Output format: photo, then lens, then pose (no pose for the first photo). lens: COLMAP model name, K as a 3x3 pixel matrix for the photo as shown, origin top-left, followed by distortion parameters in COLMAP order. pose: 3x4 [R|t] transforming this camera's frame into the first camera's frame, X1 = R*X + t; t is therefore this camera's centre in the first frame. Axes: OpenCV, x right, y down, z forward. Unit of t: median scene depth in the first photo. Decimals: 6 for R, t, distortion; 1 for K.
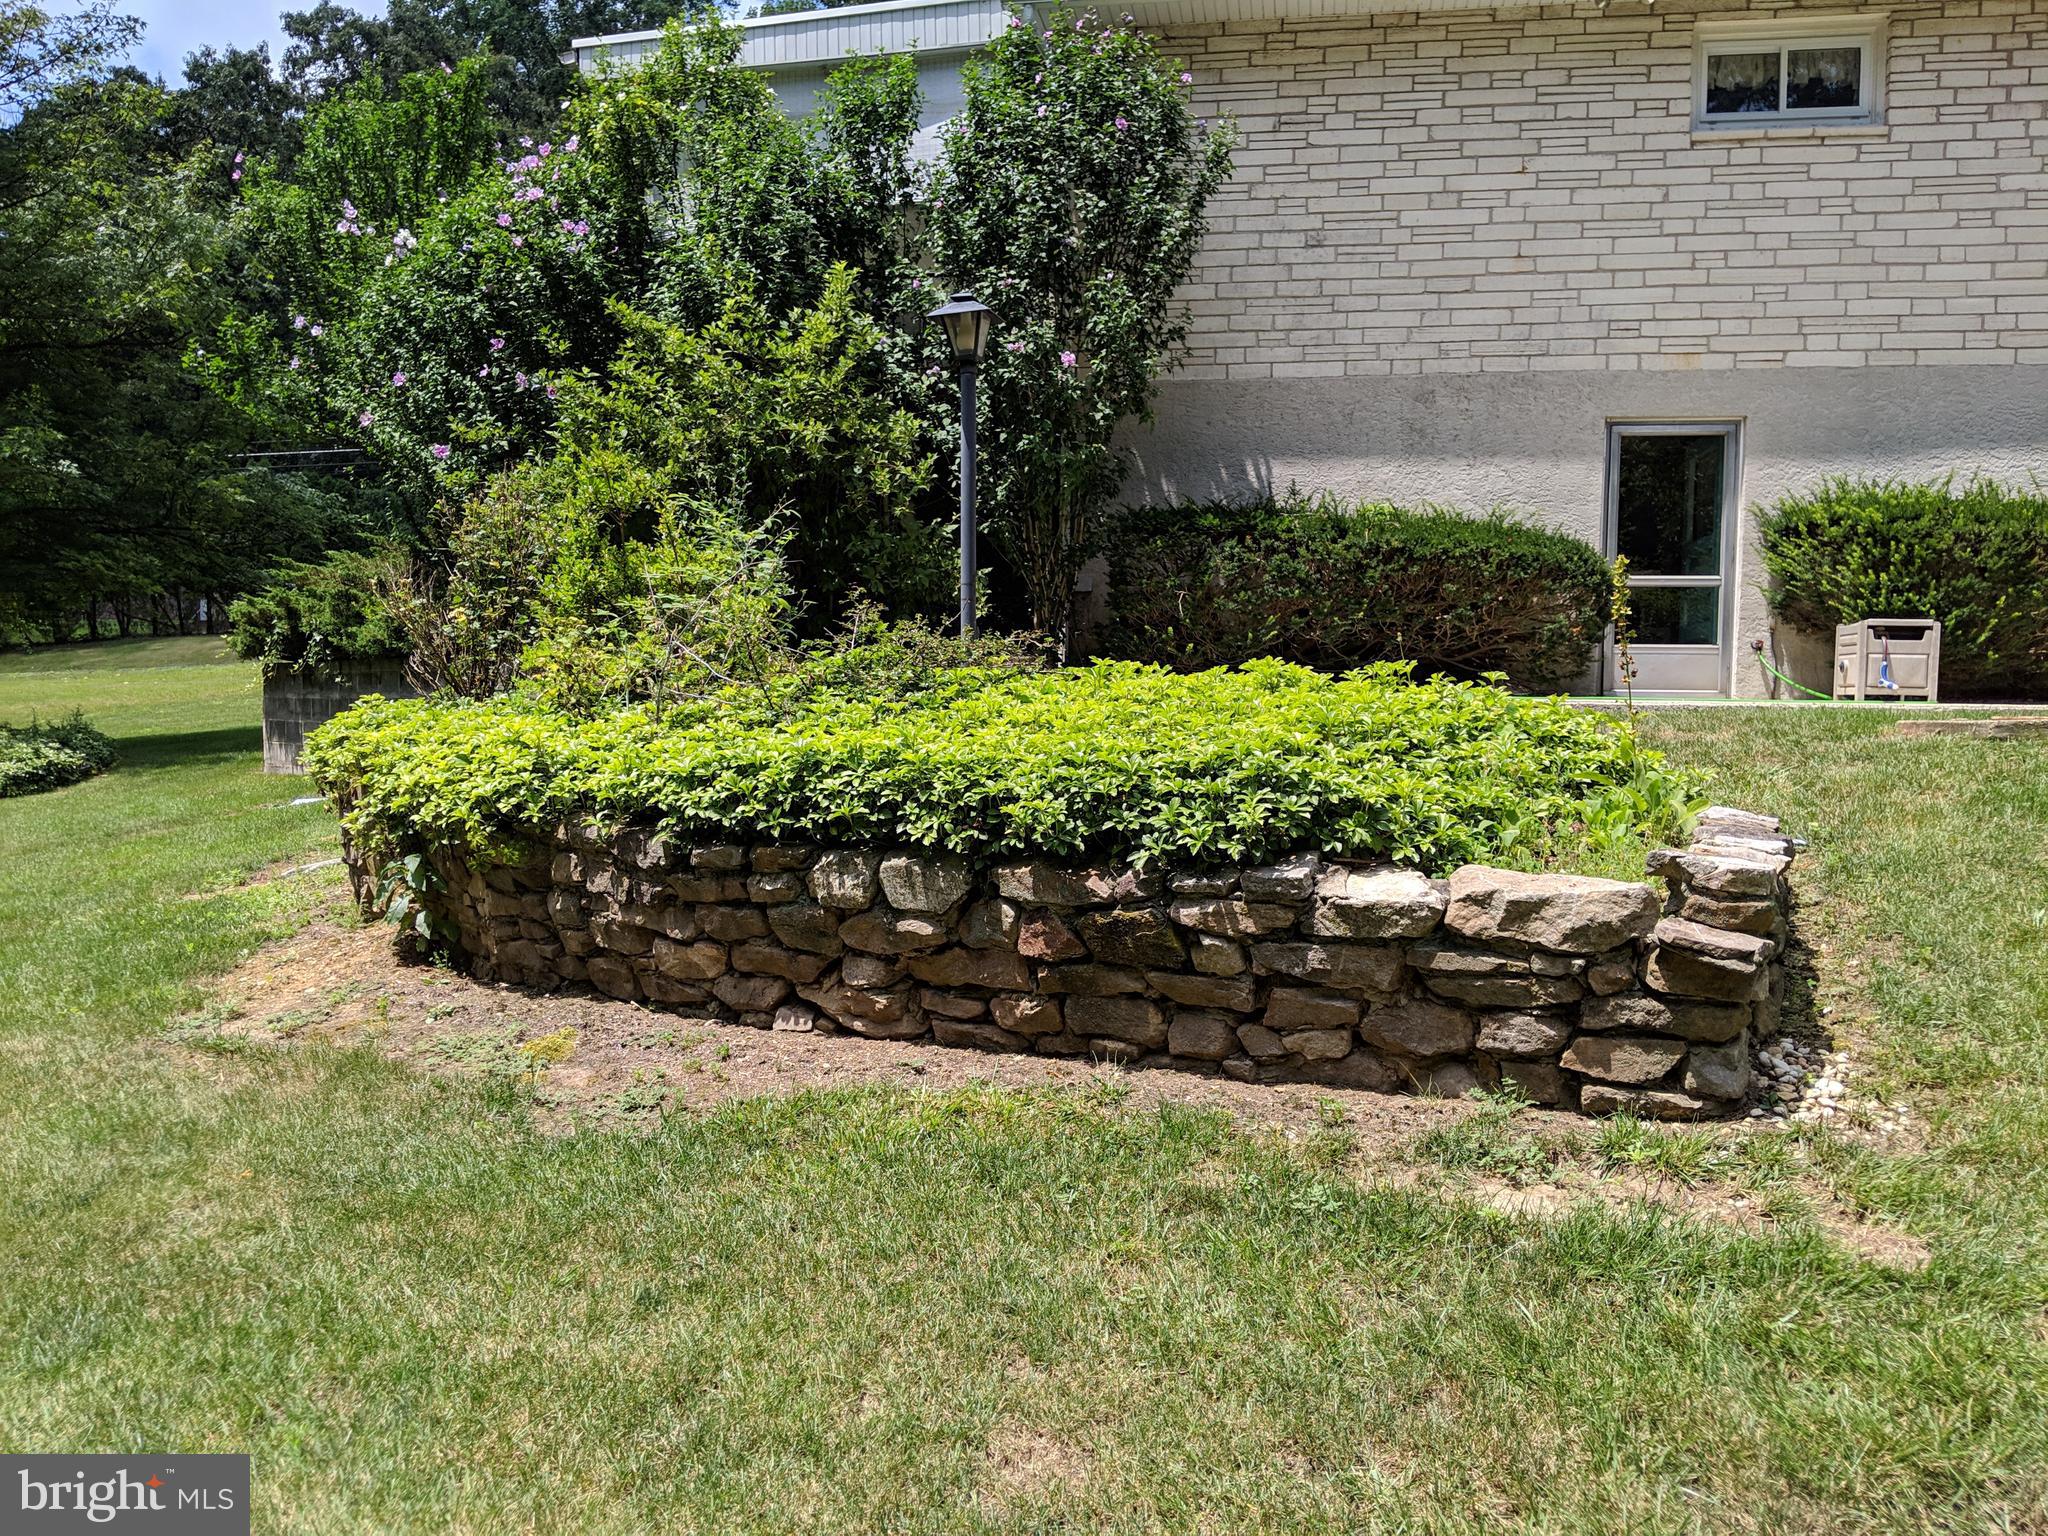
lens RADIAL K [[1625.3, 0, 1023.2], [0, 1625.3, 771.5], [0, 0, 1]] dist [0.005502, -0.005082]
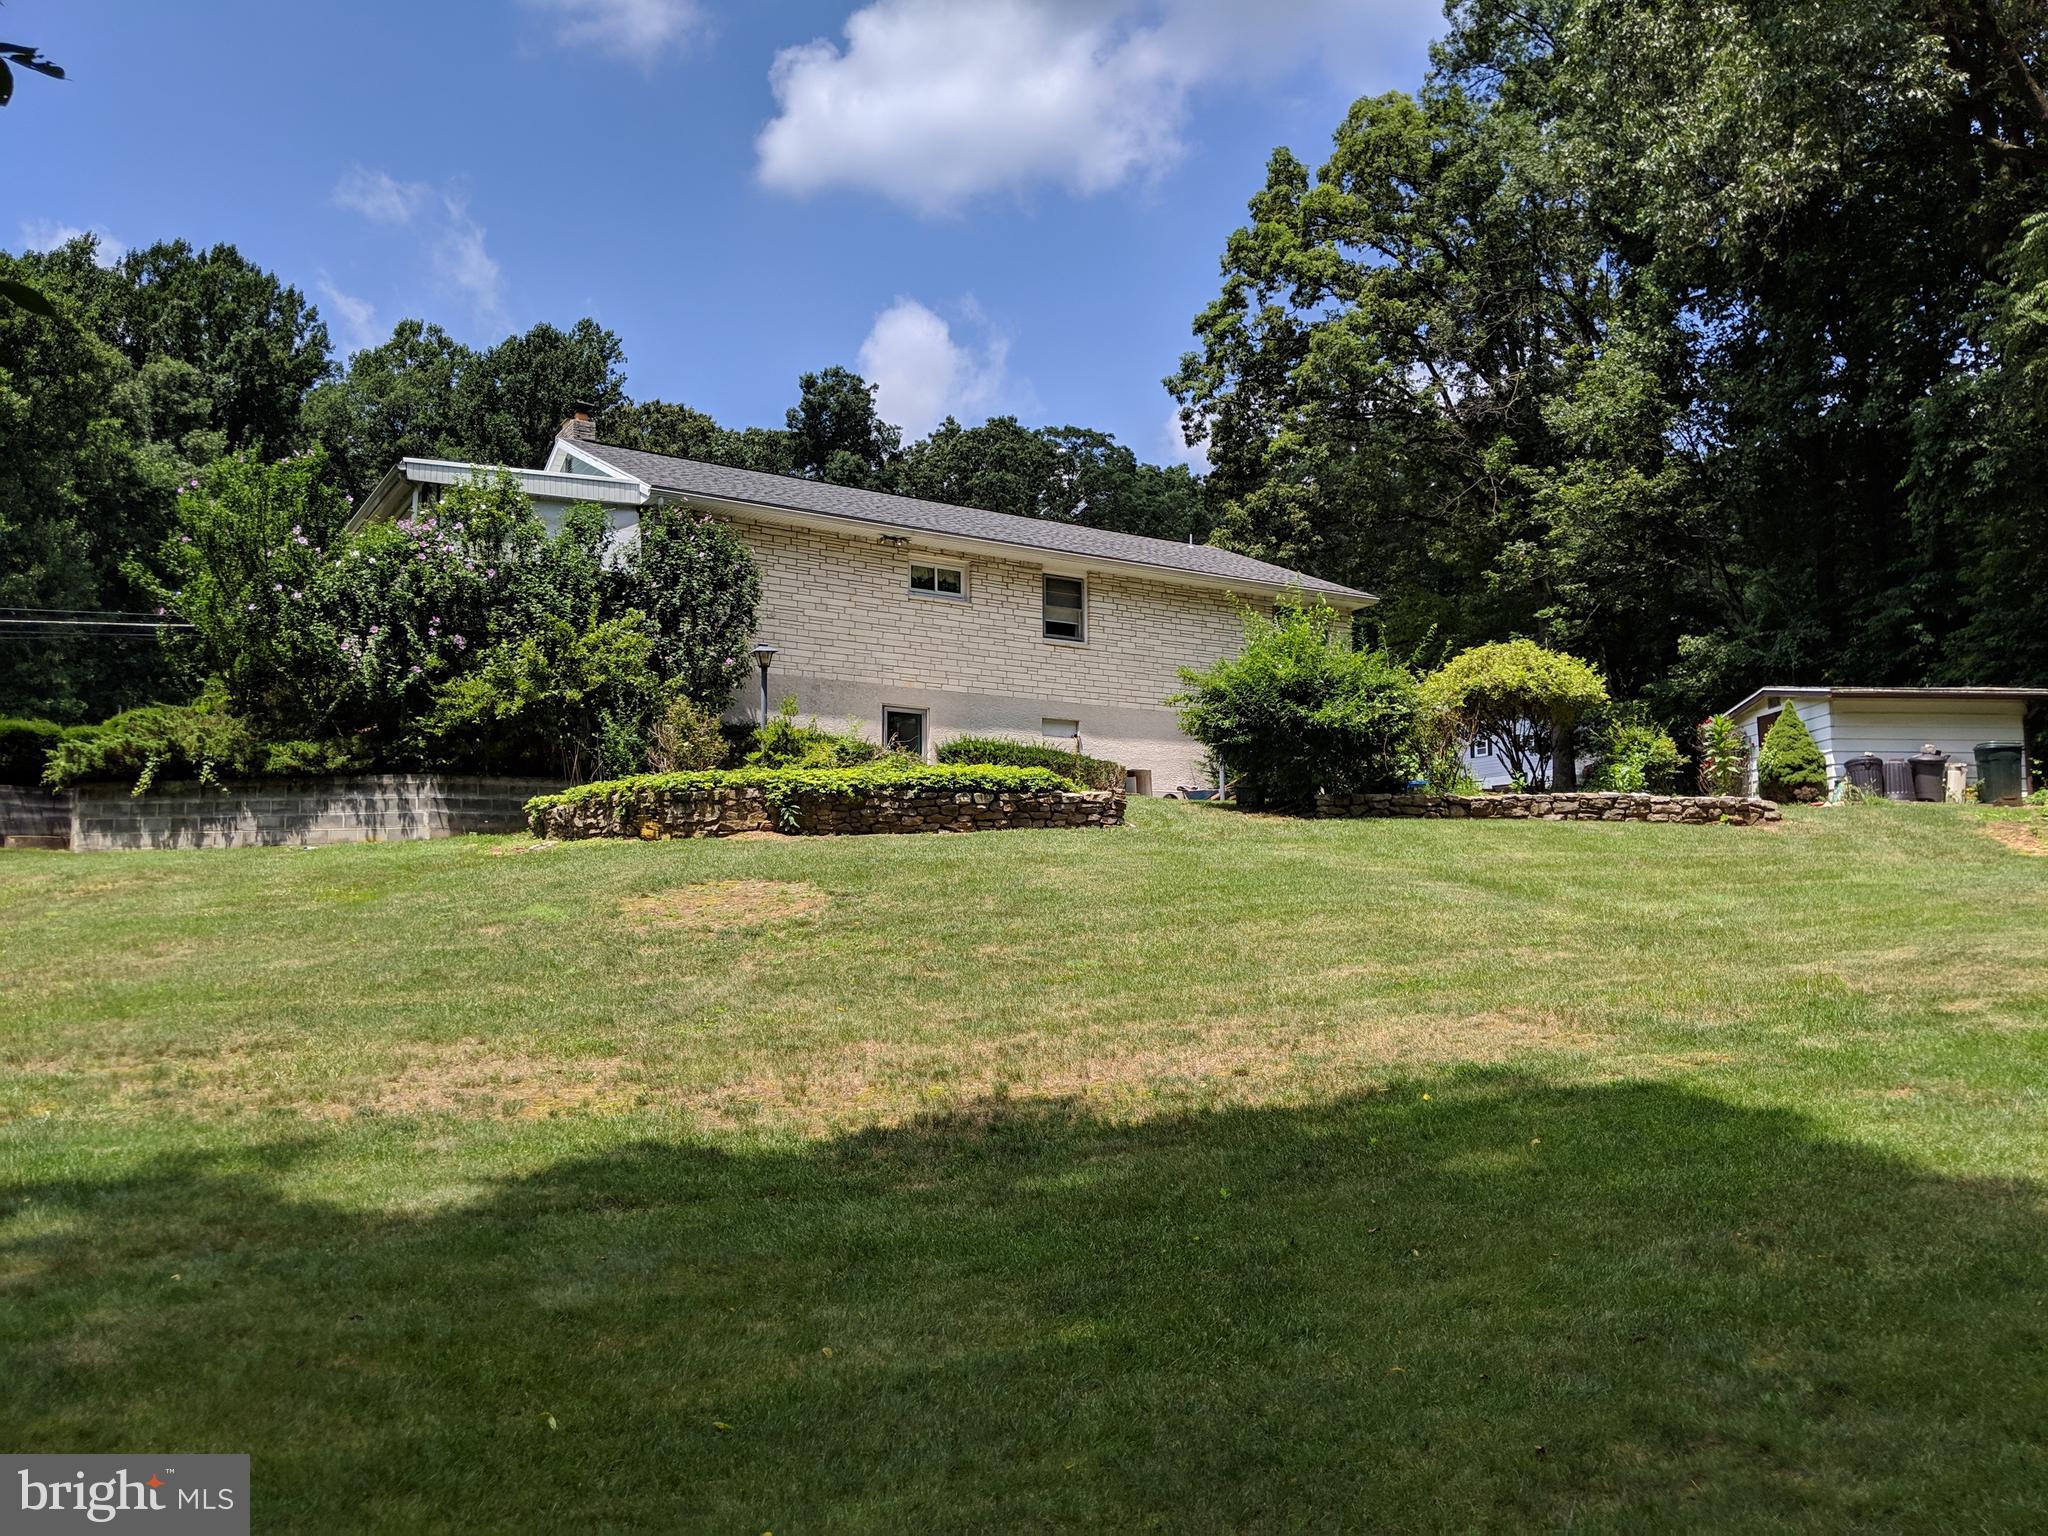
lens RADIAL K [[1625.3, 0, 1024.5], [0, 1625.3, 767.5], [0, 0, 1]] dist [0.005502, -0.005082]
pose [[0.748566, 0.059548, 0.660381, -2.928270], [0.042829, 0.989537, -0.137777, 0.599673], [-0.661675, 0.131419, 0.738184, -2.499560]]
